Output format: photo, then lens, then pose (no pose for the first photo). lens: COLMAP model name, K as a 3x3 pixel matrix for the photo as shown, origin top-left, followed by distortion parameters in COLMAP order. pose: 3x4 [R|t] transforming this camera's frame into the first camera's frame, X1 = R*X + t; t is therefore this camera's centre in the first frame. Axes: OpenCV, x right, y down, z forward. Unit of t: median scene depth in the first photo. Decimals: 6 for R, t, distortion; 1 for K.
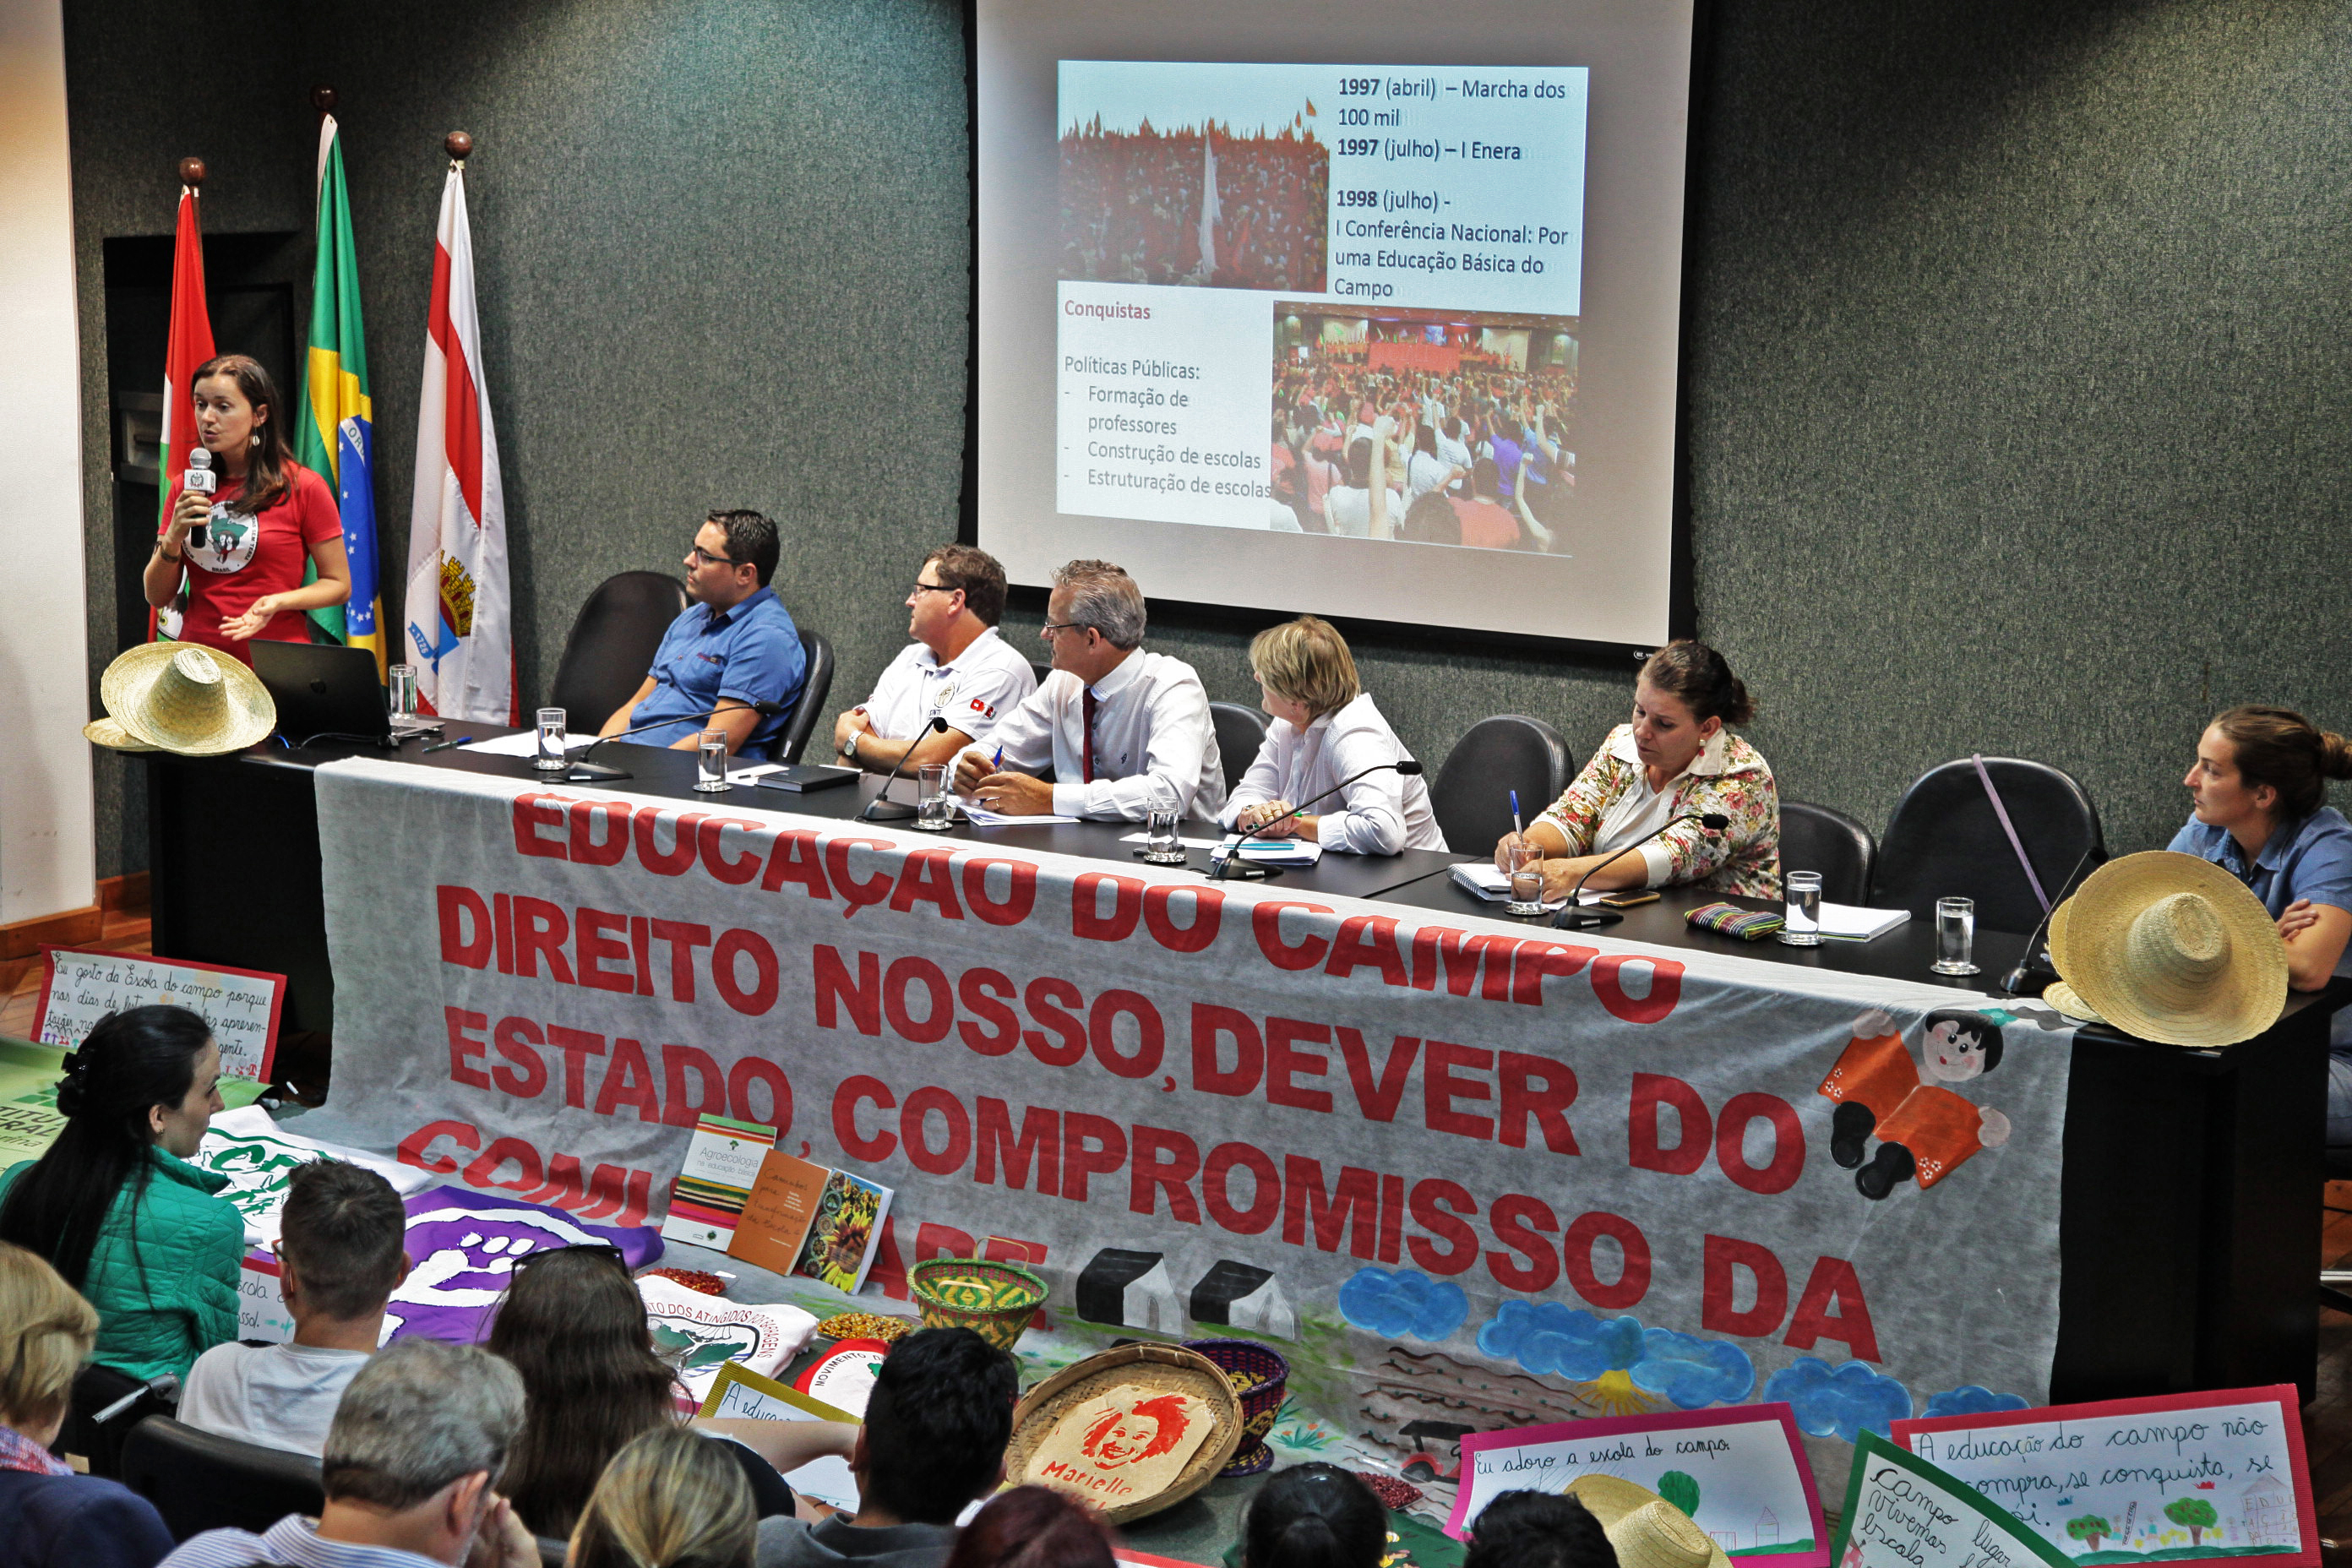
lens RADIAL K [[4201.7, 0, 1162.3], [0, 4201.7, 788.6], [0, 0, 1]] dist [0.275288, 0.039433]
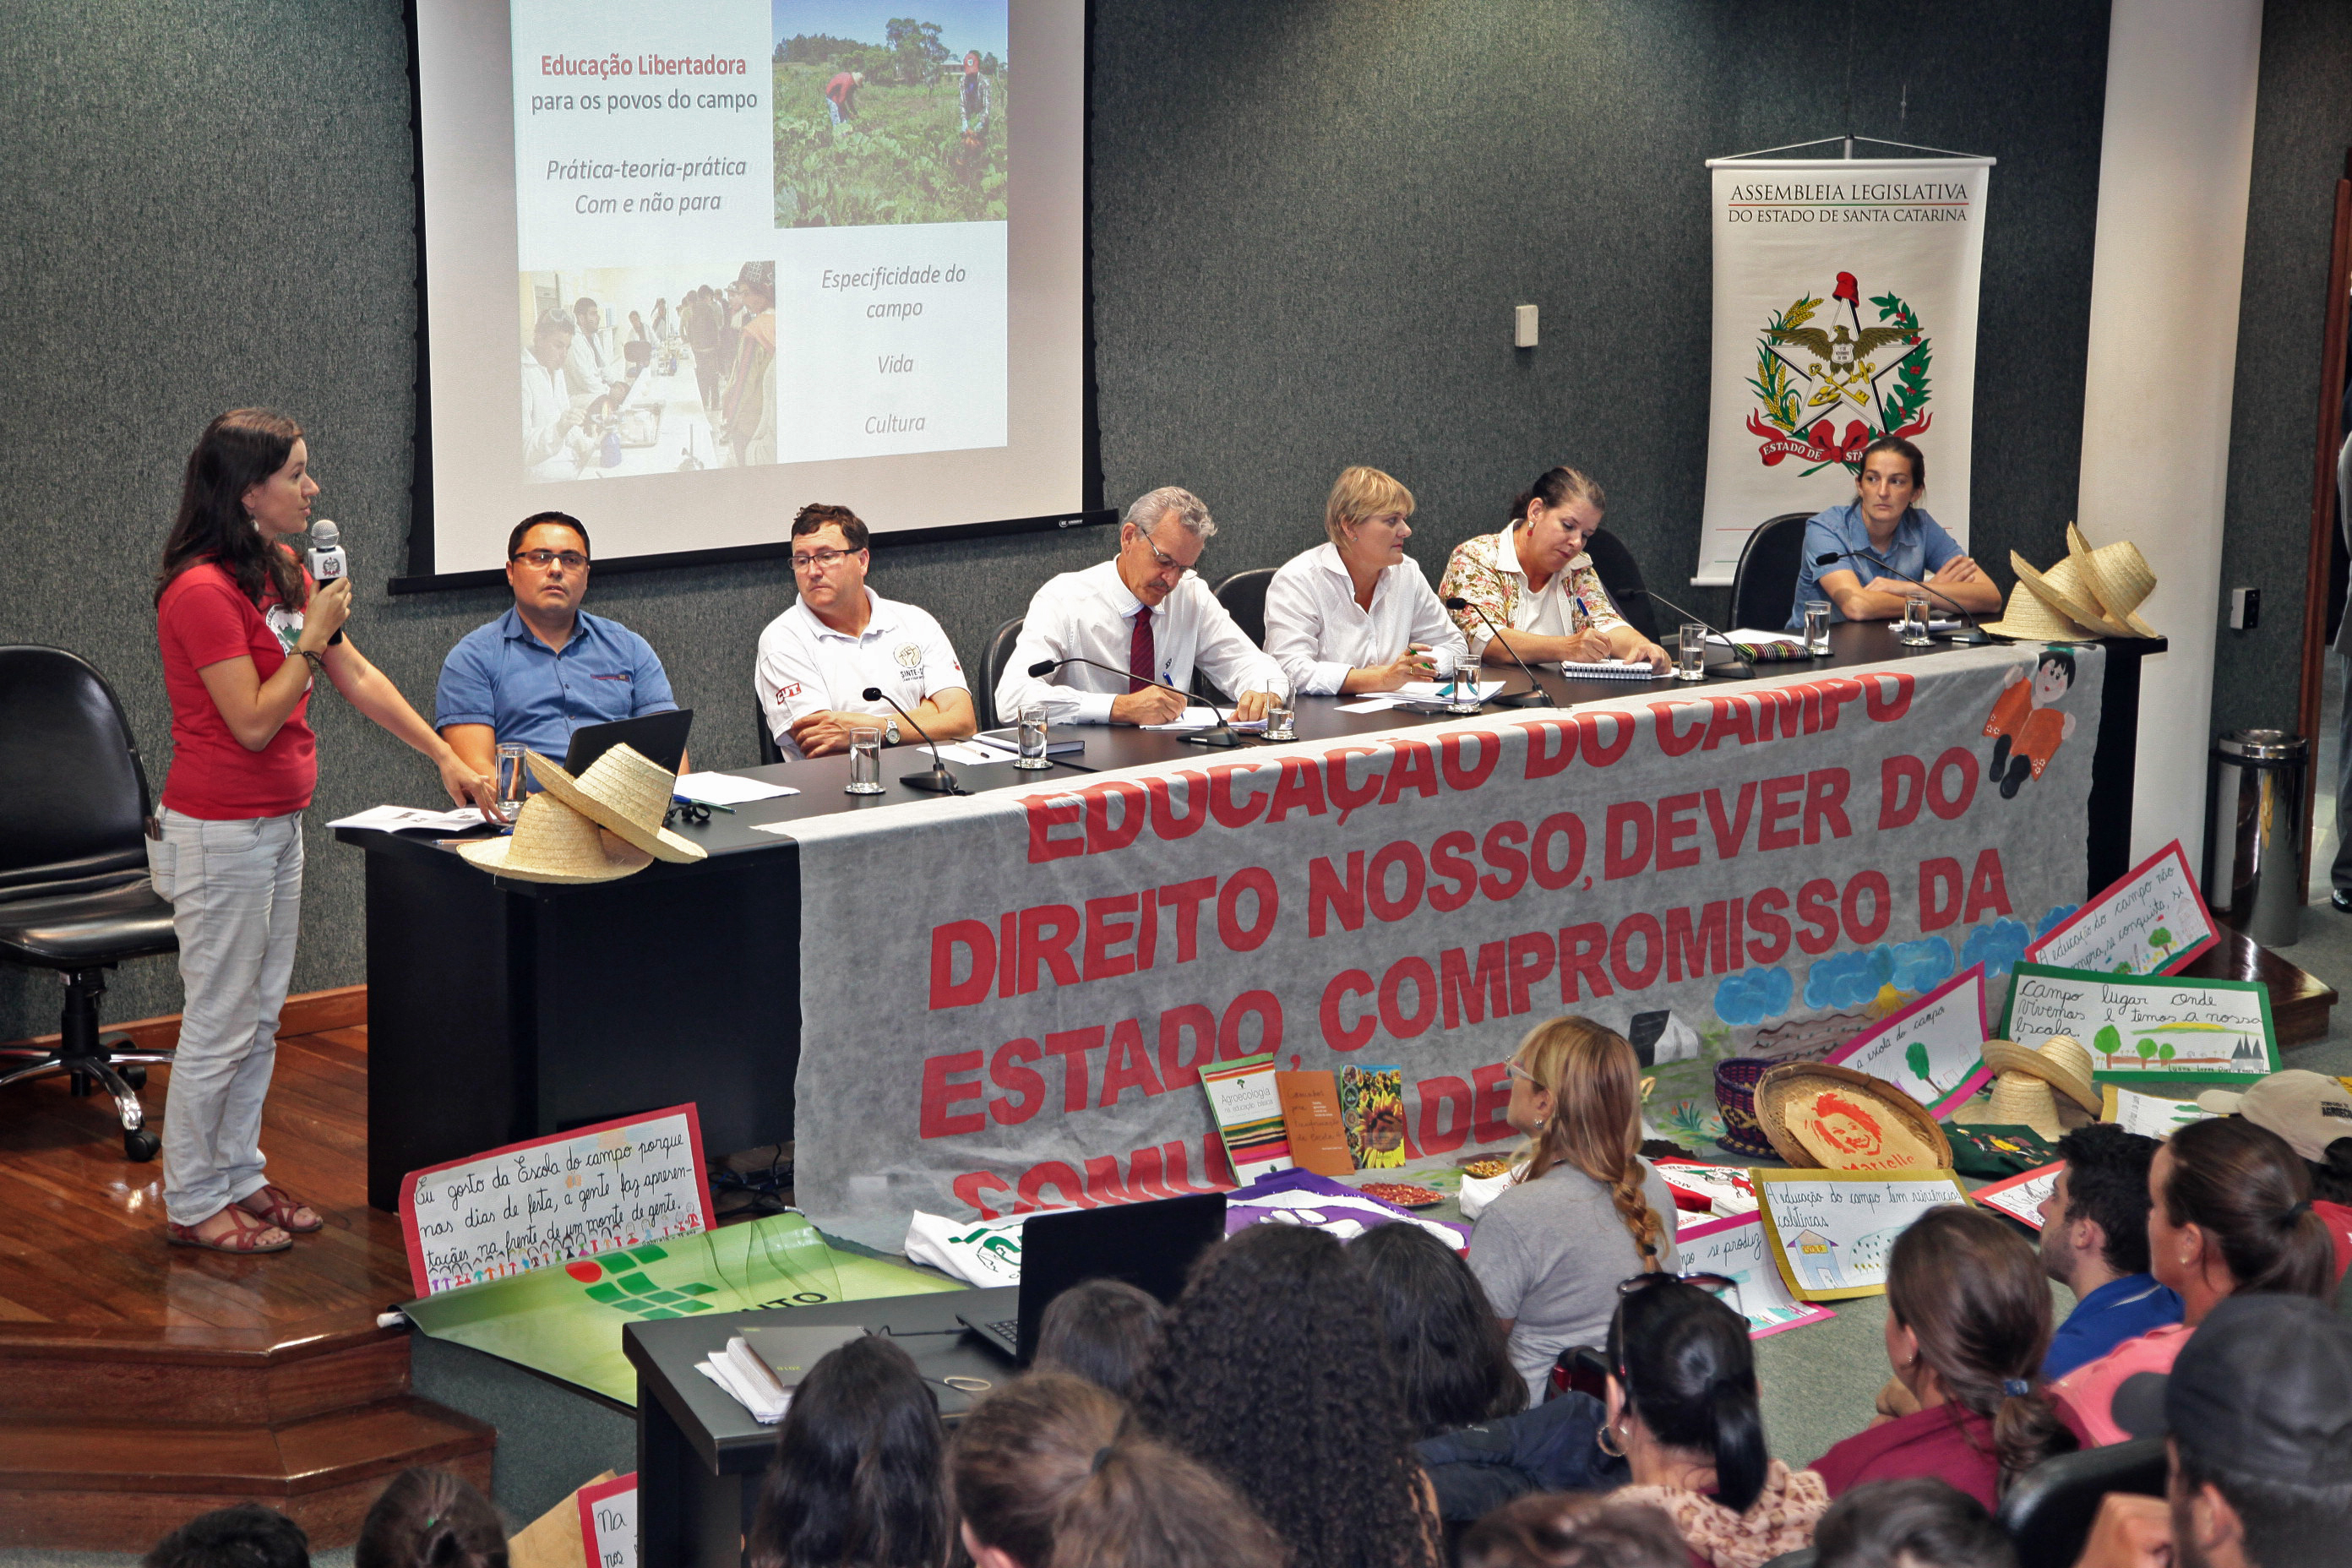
lens RADIAL K [[4425.2, 0, 1158.6], [0, 4425.2, 782.3], [0, 0, 1]] dist [0.351792, -0.122395]
pose [[0.261382, -0.188248, 0.946701, -1.189626], [0.162538, 0.975376, 0.149073, -0.160239], [-0.951452, 0.114909, 0.285543, 0.758390]]
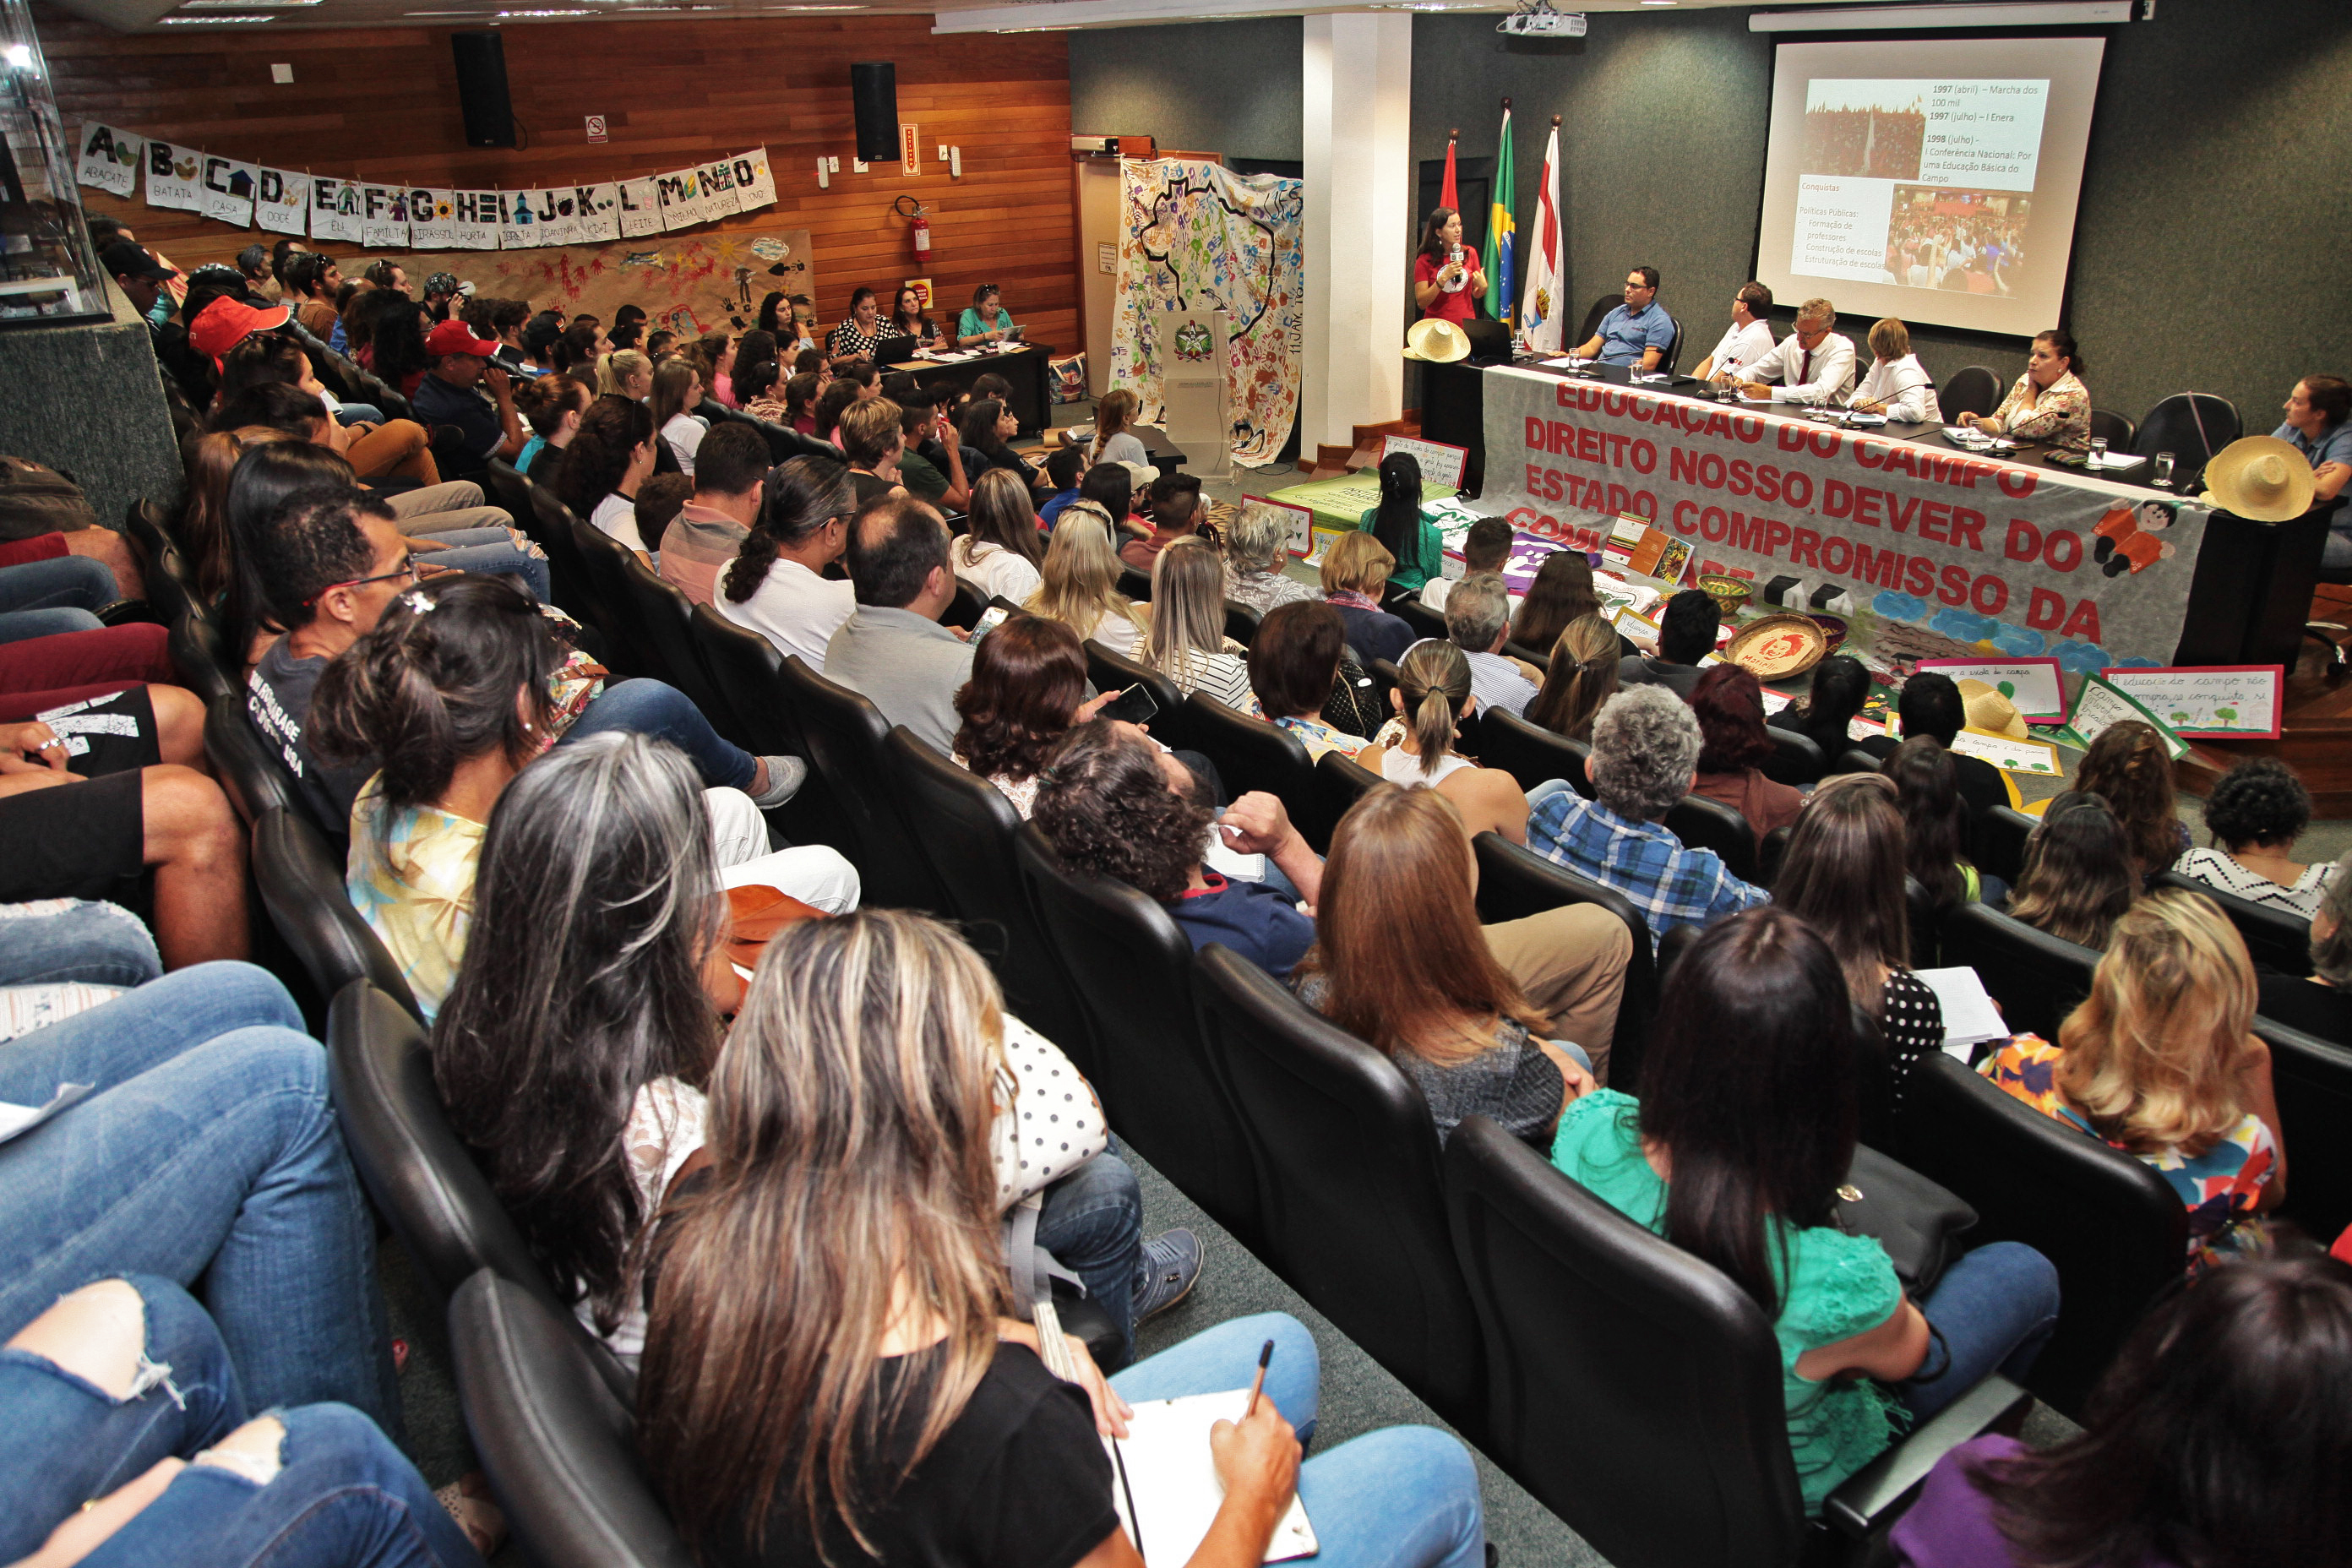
lens RADIAL K [[1652.6, 0, 1176.9], [0, 1652.6, 774.1], [0, 0, 1]] dist [-0.117887, 0.079395]
pose [[0.928526, 0.113100, -0.353620, 0.009903], [-0.027862, 0.971011, 0.237404, 0.004150], [0.370219, -0.210584, 0.904761, -0.033326]]
